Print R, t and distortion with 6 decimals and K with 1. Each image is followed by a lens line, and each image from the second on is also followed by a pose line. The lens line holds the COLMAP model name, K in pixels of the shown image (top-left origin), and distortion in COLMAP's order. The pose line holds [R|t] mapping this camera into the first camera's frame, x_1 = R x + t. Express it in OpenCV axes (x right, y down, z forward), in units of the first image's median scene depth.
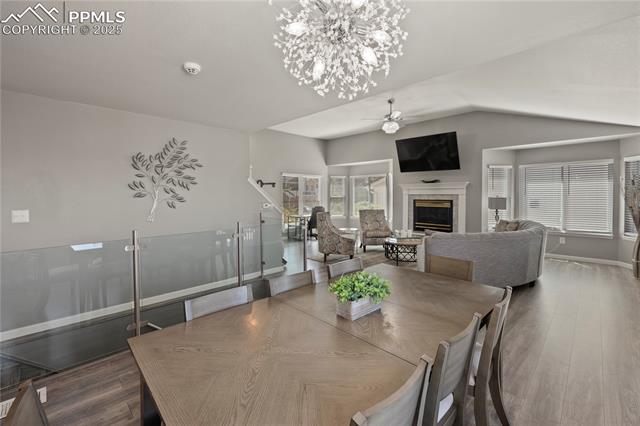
lens RADIAL K [[278.1, 0, 316.9], [0, 278.1, 201.4], [0, 0, 1]] dist [-0.000735, -0.000055]
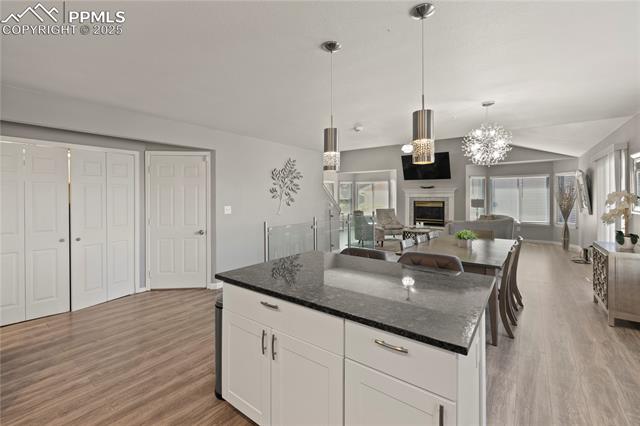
lens RADIAL K [[278.1, 0, 316.9], [0, 278.1, 201.4], [0, 0, 1]] dist [-0.000735, -0.000055]
pose [[0.990503, 0.000127, 0.137491, -0.332658], [0.001276, 0.999948, -0.010113, 0.009178], [-0.137485, 0.010193, 0.990451, -0.272422]]
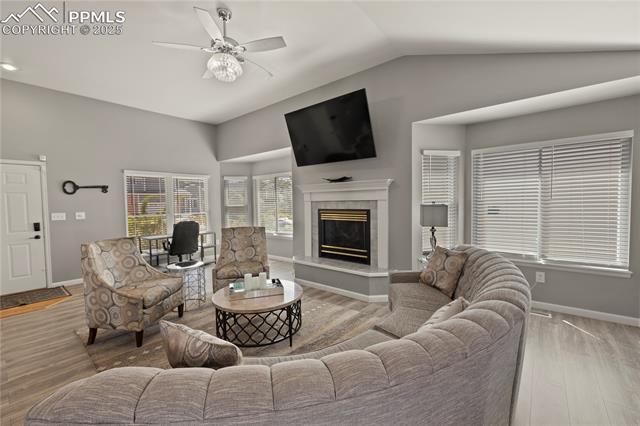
lens RADIAL K [[267.6, 0, 320.0], [0, 267.6, 213.0], [0, 0, 1]] dist [-0.011018, -0.000076]
pose [[0.995433, -0.018856, 0.093584, 0.345312], [0.017249, 0.999690, 0.017950, -0.010247], [-0.093894, -0.016254, 0.995450, 0.453985]]
